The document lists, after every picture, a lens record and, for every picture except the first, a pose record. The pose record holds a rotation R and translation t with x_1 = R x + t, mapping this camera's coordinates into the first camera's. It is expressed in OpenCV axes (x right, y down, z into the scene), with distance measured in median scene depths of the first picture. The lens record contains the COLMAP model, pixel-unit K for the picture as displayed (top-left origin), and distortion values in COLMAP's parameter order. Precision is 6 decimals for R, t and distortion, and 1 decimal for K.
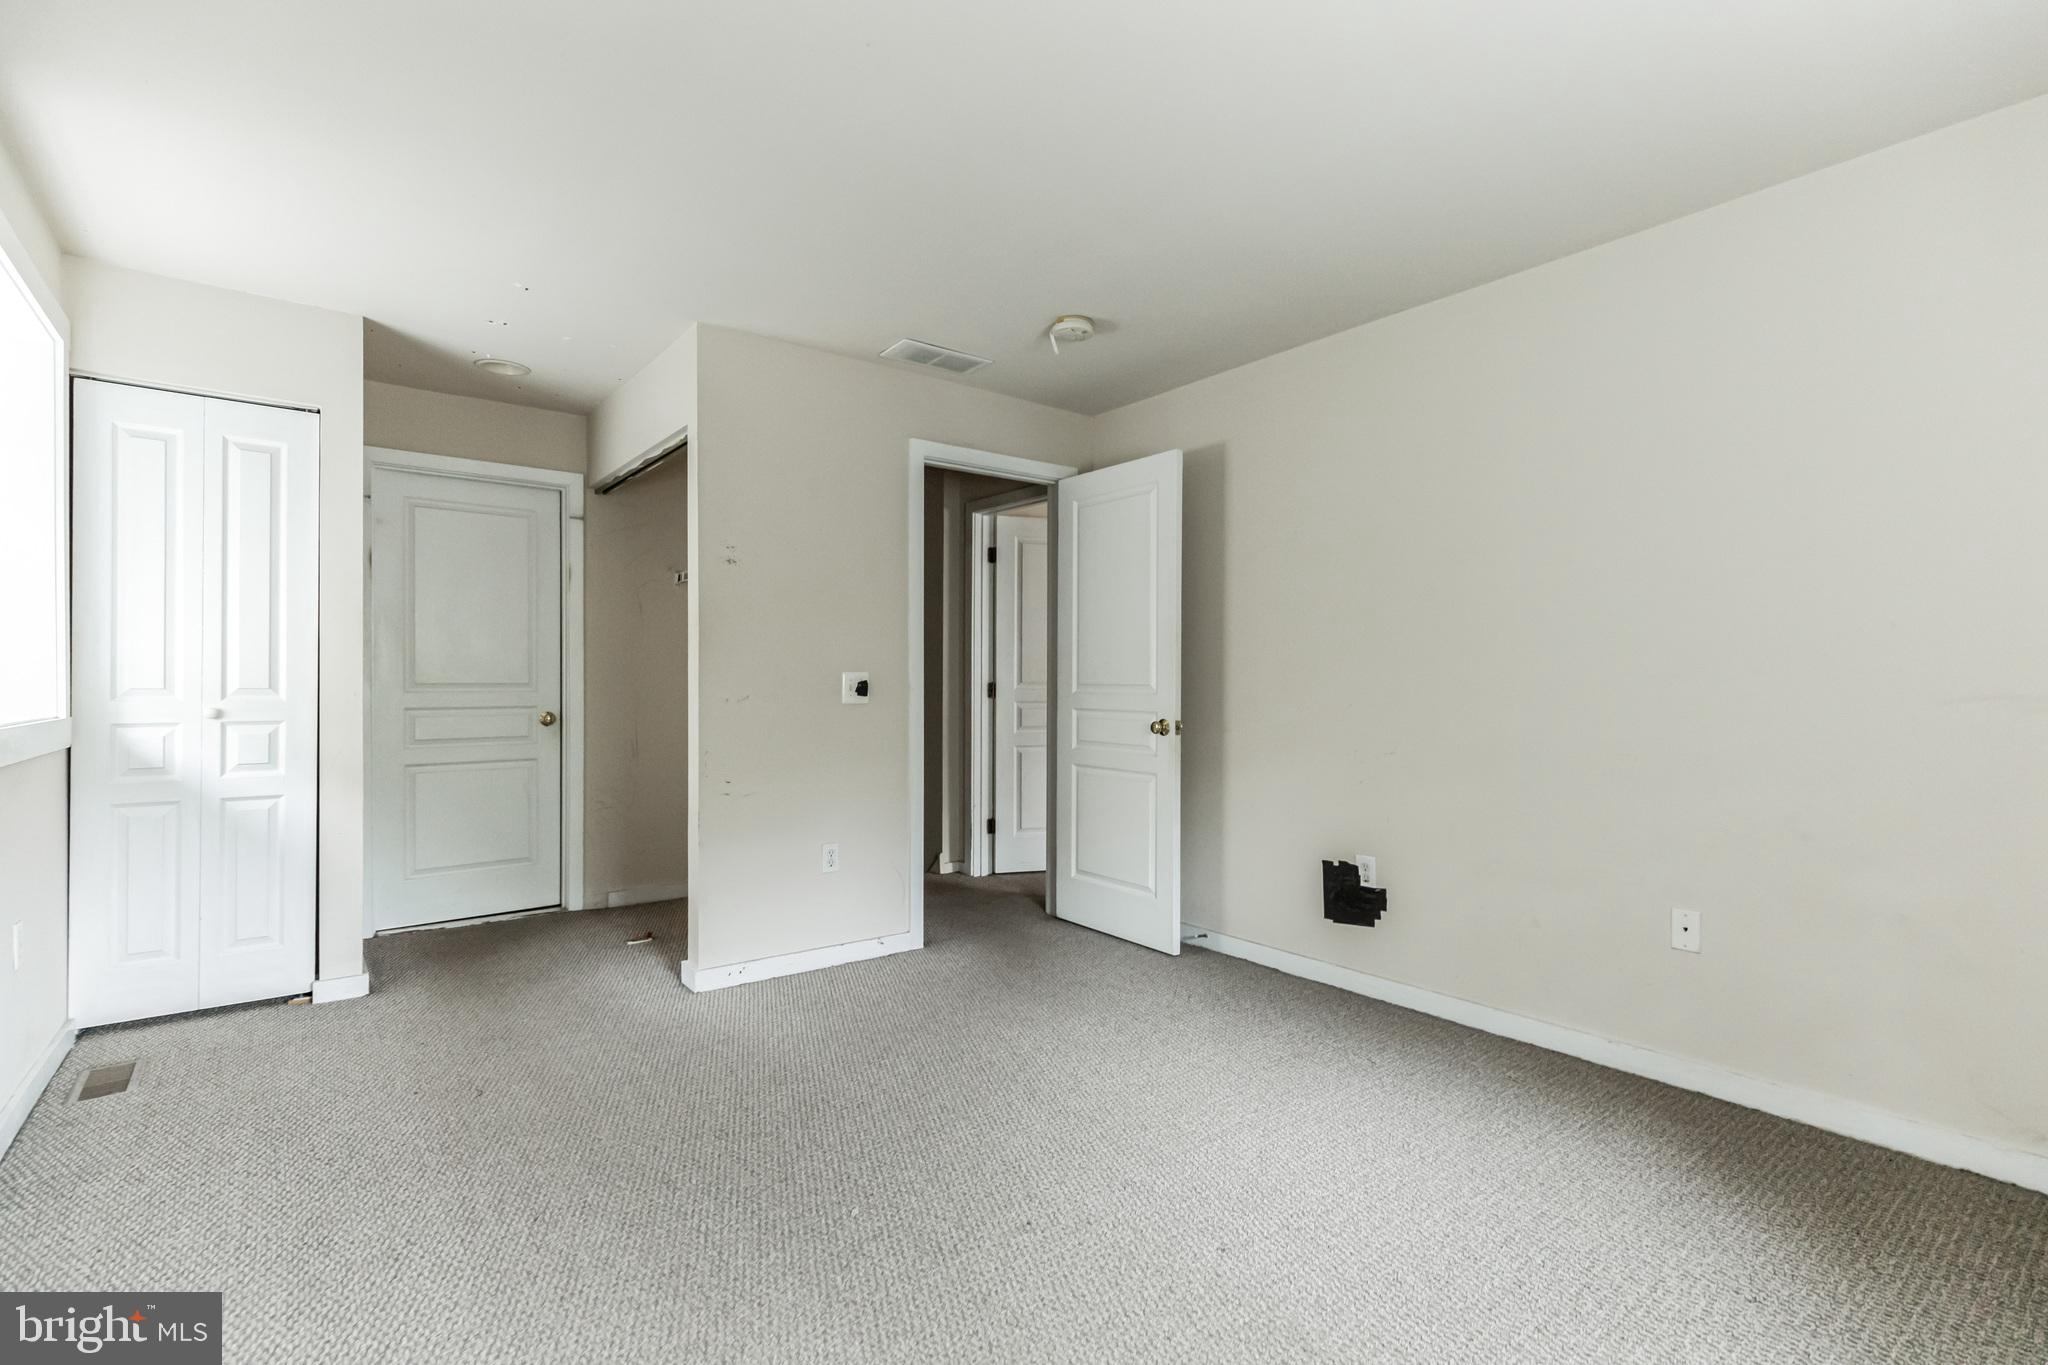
lens RADIAL K [[935.7, 0, 1024.9], [0, 935.7, 687.2], [0, 0, 1]] dist [0.015949, -0.000878]
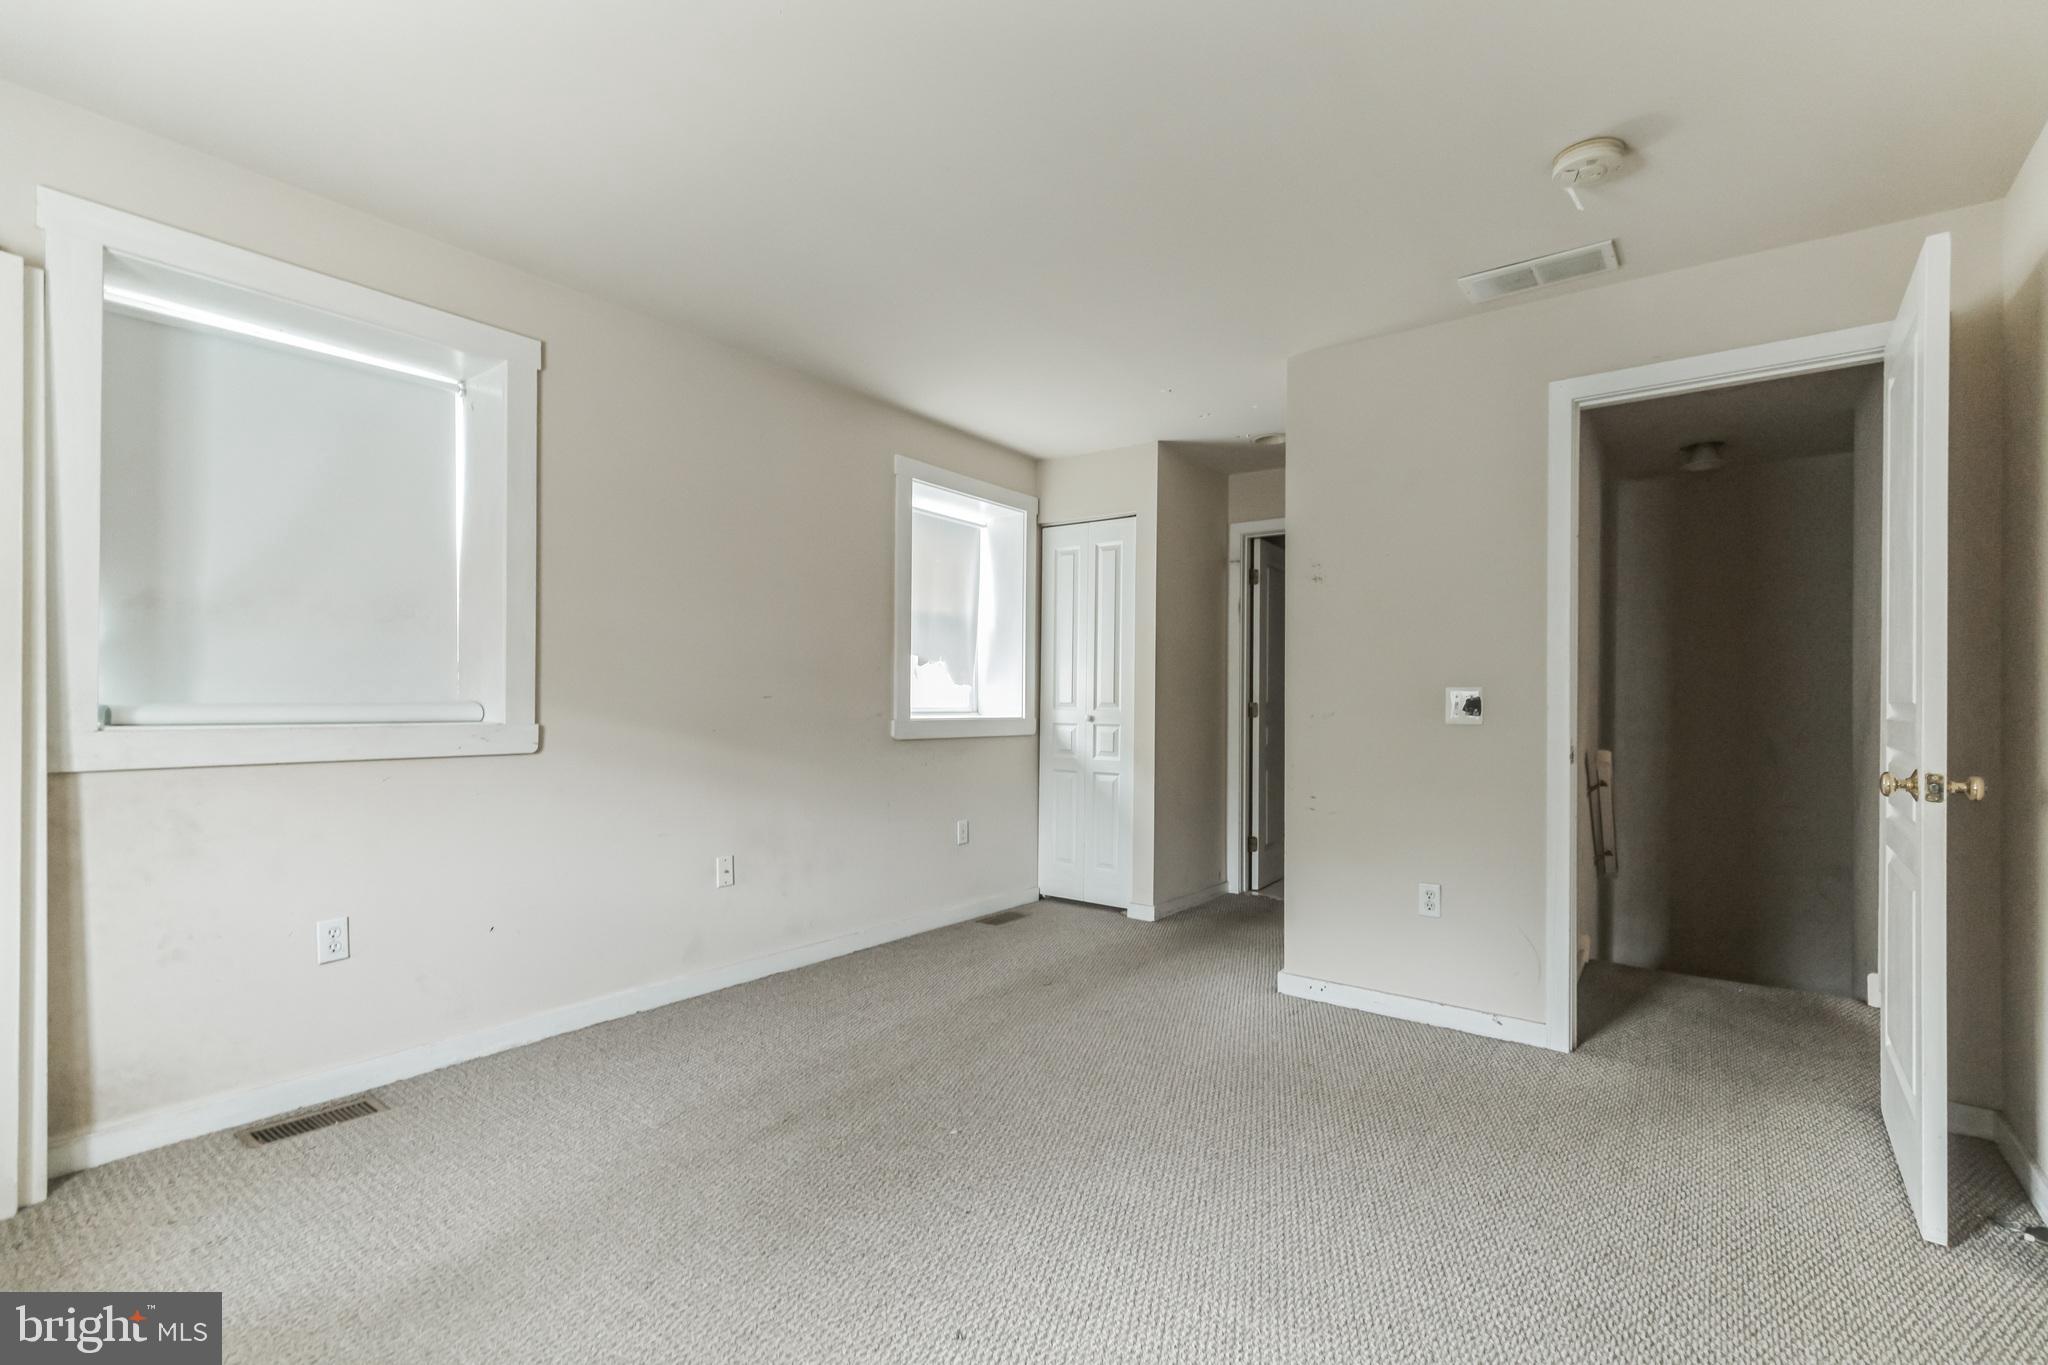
lens RADIAL K [[921.1, 0, 1026.3], [0, 921.1, 692.3], [0, 0, 1]] dist [0.007264, -0.000299]
pose [[0.264543, -0.007774, -0.964342, 0.600680], [-0.007242, 0.999923, -0.010048, 0.000227], [0.964347, 0.009642, 0.264467, 0.467752]]
